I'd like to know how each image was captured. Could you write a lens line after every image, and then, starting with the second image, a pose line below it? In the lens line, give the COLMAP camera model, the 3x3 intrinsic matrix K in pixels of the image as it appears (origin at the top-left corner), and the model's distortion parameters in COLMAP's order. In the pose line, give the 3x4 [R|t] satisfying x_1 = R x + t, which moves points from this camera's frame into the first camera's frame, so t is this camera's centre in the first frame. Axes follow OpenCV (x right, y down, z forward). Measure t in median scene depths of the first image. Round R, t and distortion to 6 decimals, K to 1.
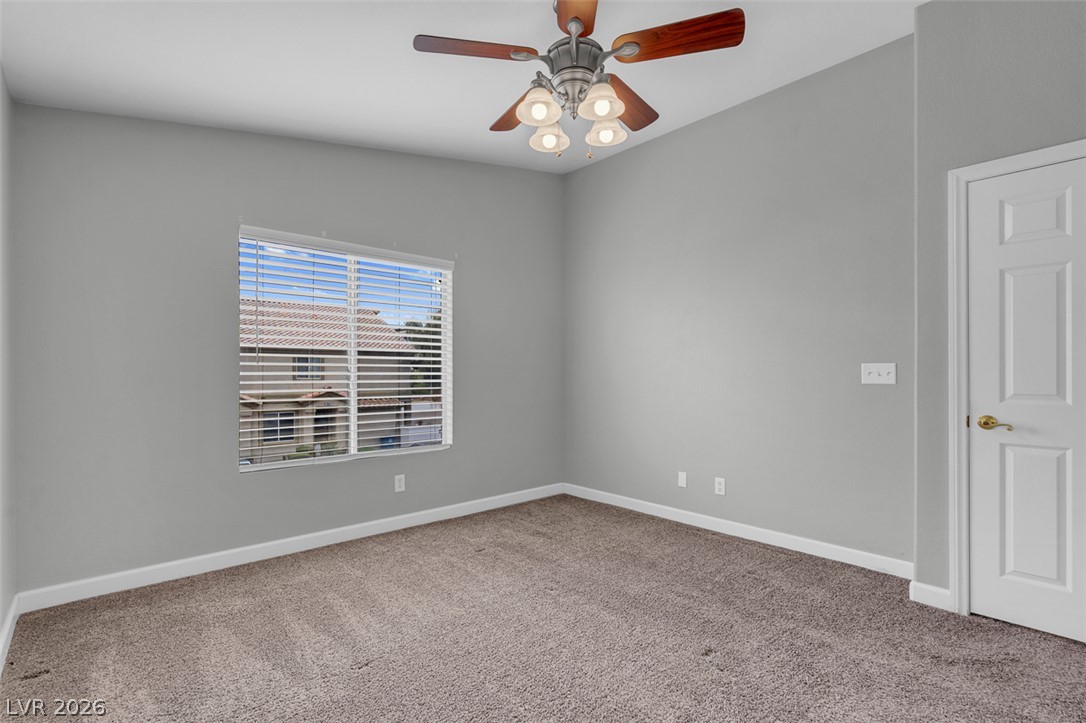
lens RADIAL K [[492.7, 0, 532.8], [0, 492.7, 359.6], [0, 0, 1]] dist [-0.000279, 0.000563]
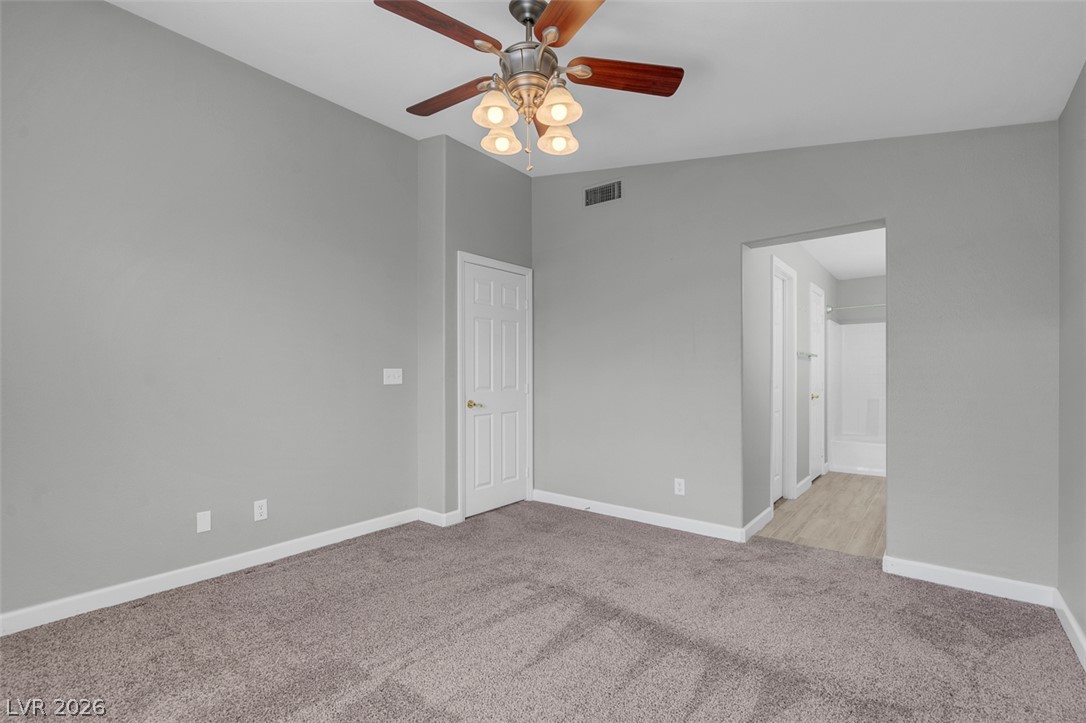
lens RADIAL K [[492.7, 0, 532.8], [0, 492.7, 359.6], [0, 0, 1]] dist [-0.000279, 0.000563]
pose [[-0.143286, 0.030804, 0.989202, -0.826631], [-0.023588, 0.999125, -0.034530, 0.025946], [-0.989400, -0.028281, -0.142434, 1.033050]]
